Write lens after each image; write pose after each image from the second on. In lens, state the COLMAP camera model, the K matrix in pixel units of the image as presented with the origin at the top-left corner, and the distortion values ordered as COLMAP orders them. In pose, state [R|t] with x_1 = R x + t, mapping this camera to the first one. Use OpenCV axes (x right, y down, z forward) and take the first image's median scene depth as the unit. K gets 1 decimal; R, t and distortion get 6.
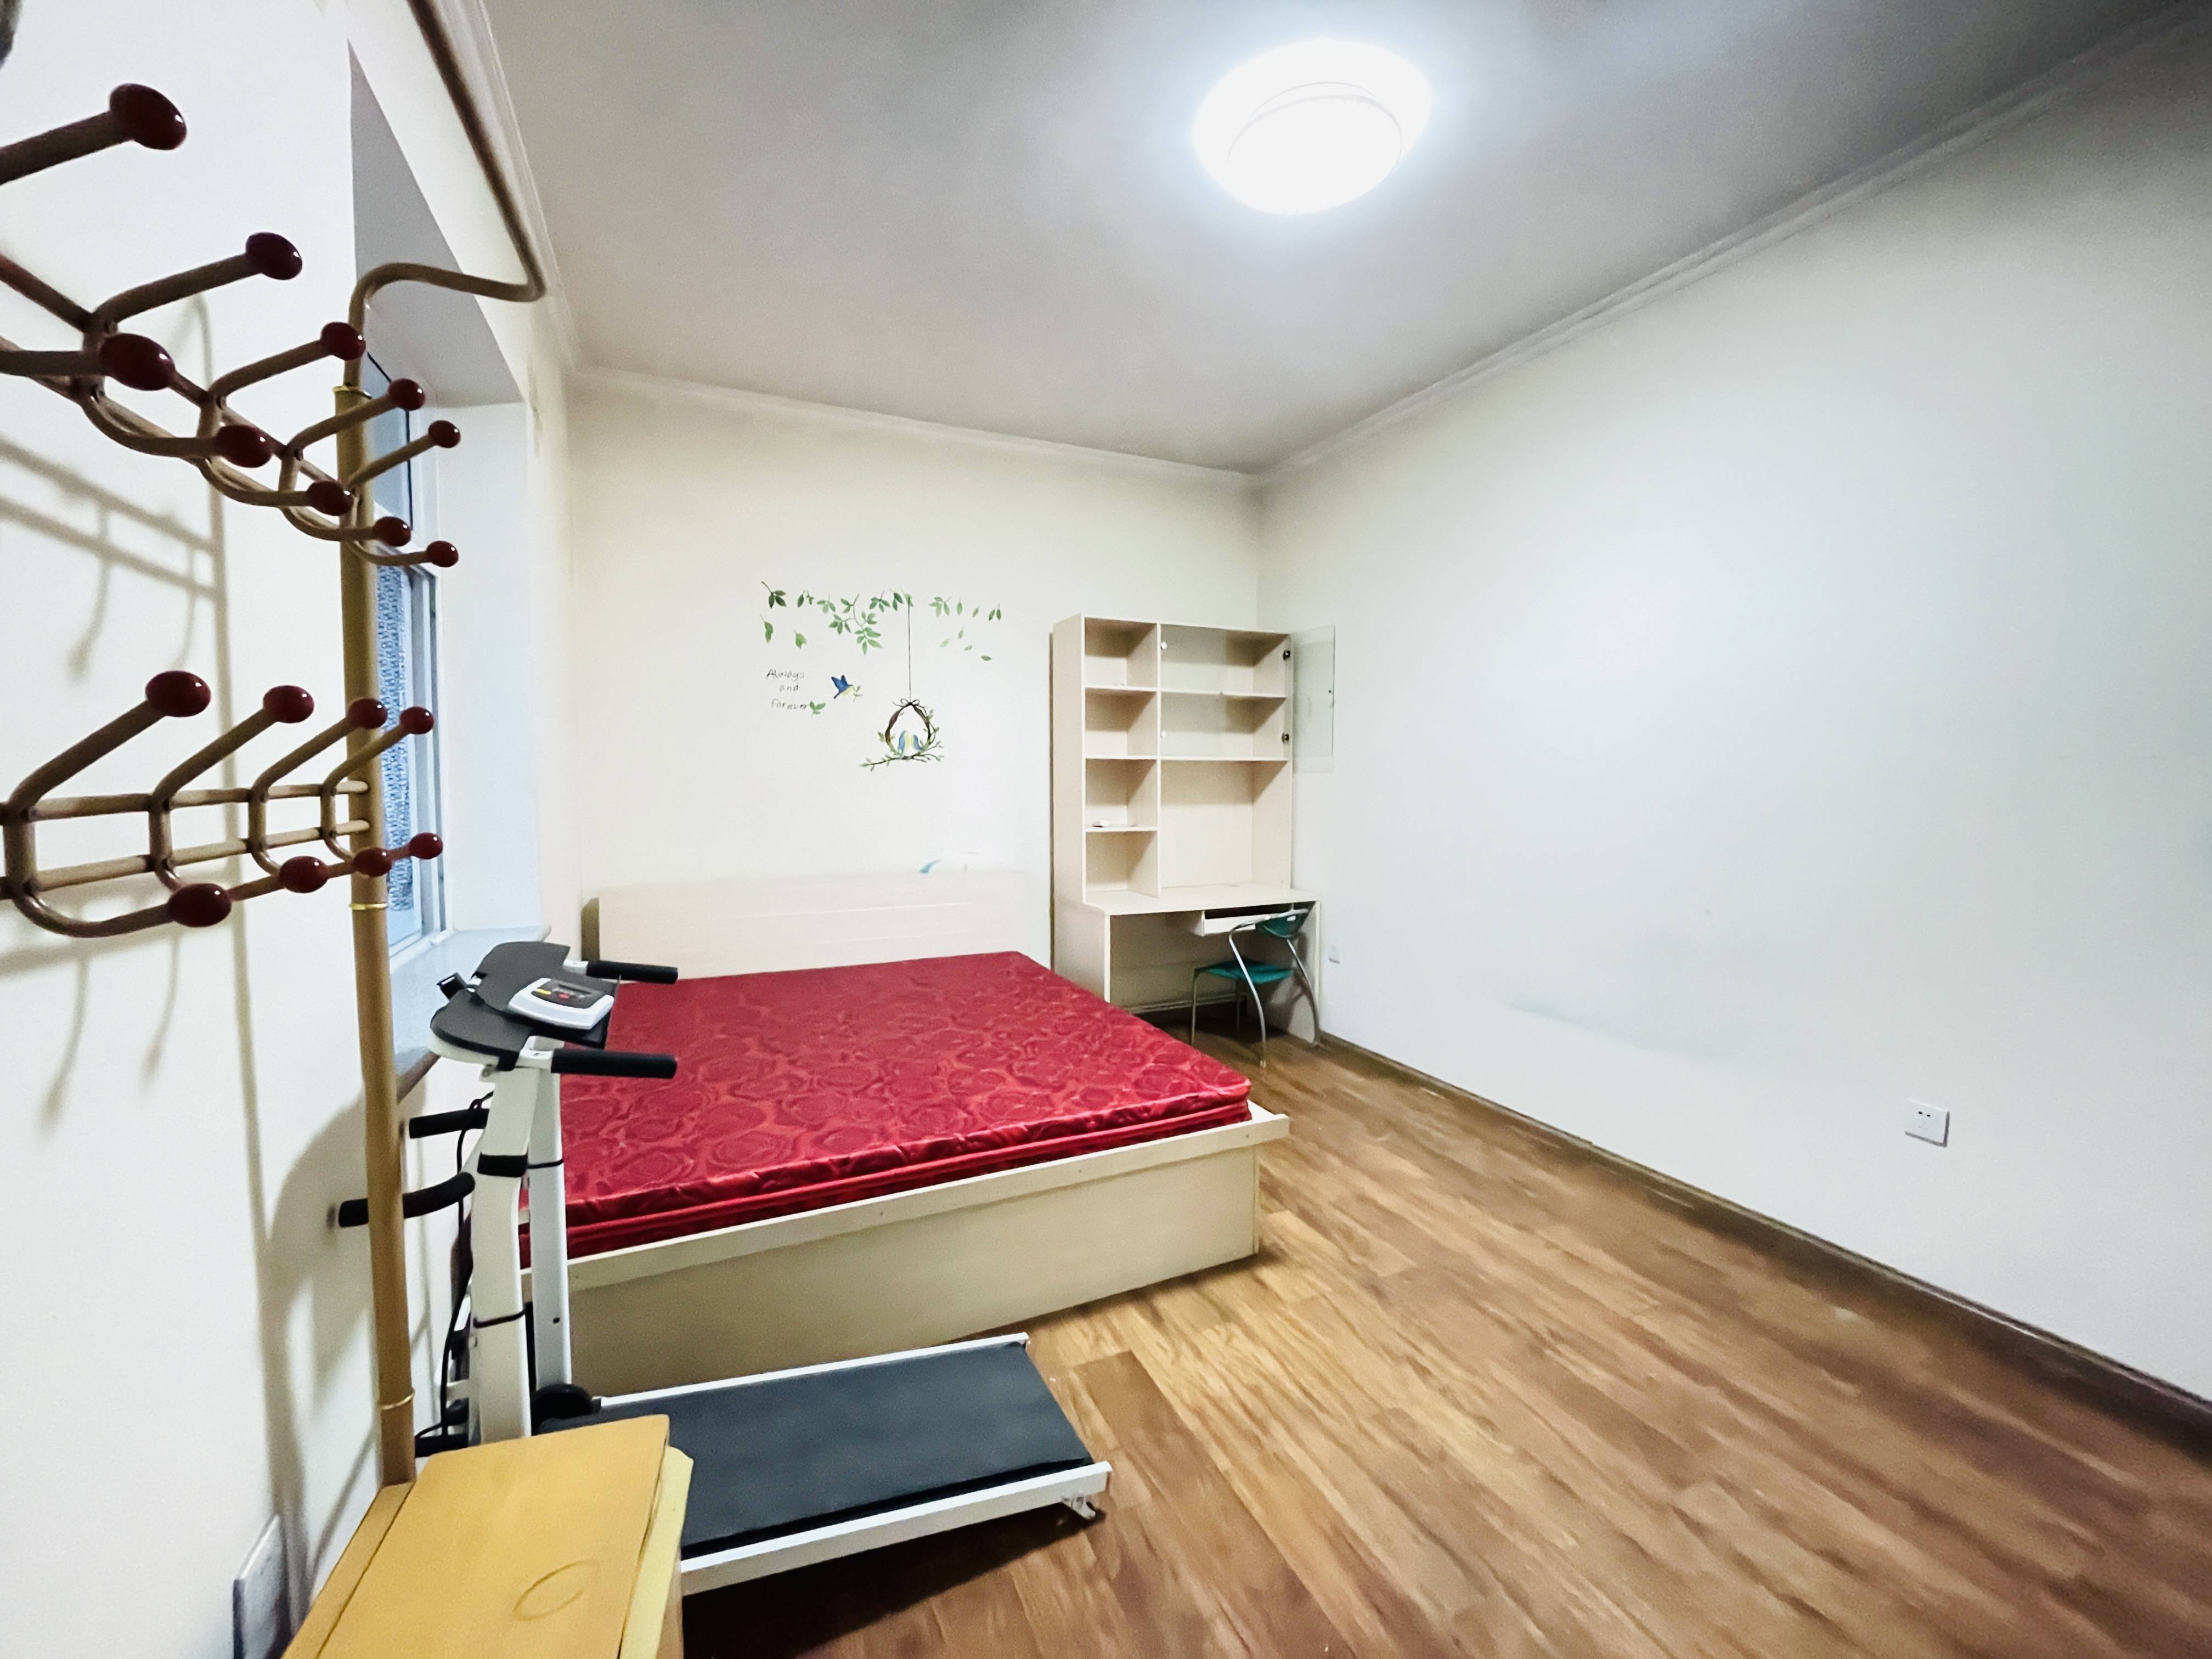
lens RADIAL K [[893.5, 0, 1110.8], [0, 893.5, 822.5], [0, 0, 1]] dist [0.001565, -0.000207]
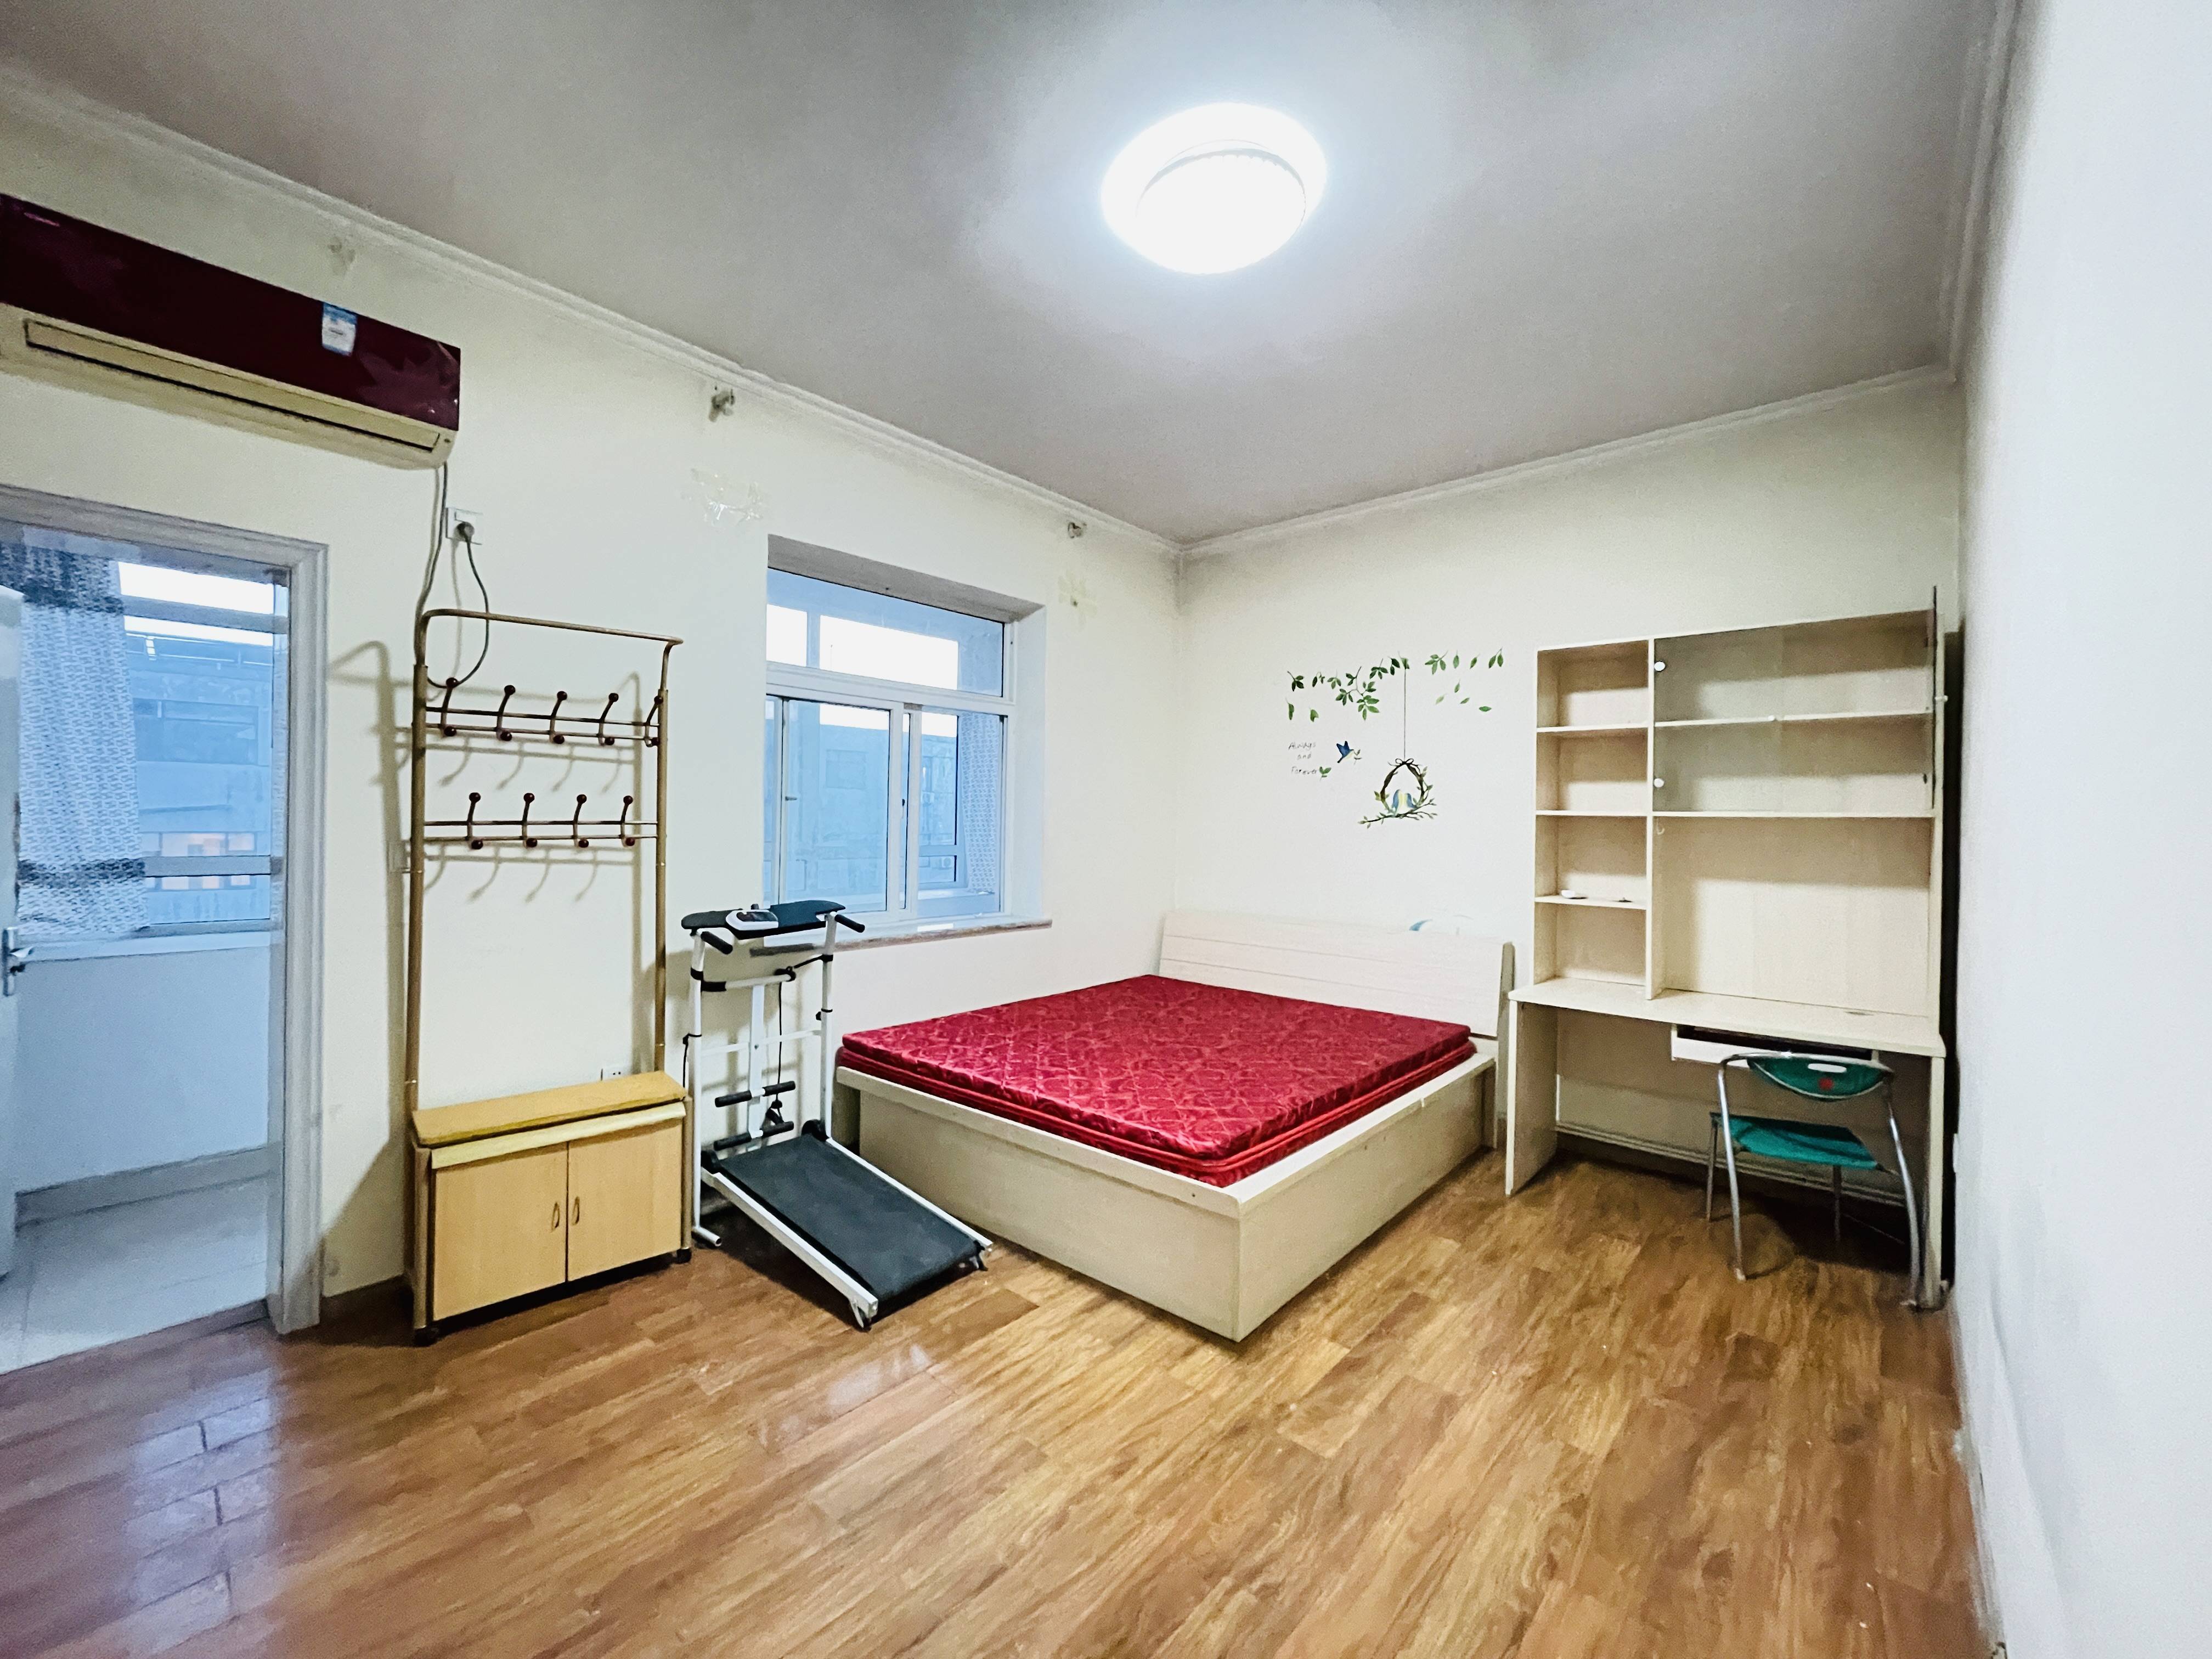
lens RADIAL K [[893.5, 0, 1109.9], [0, 893.5, 826.8], [0, 0, 1]] dist [0.001565, -0.000207]
pose [[0.407382, 0.006674, -0.913233, 0.611880], [-0.066075, 0.997568, -0.022185, -0.015211], [0.910864, 0.069380, 0.406832, 0.295448]]
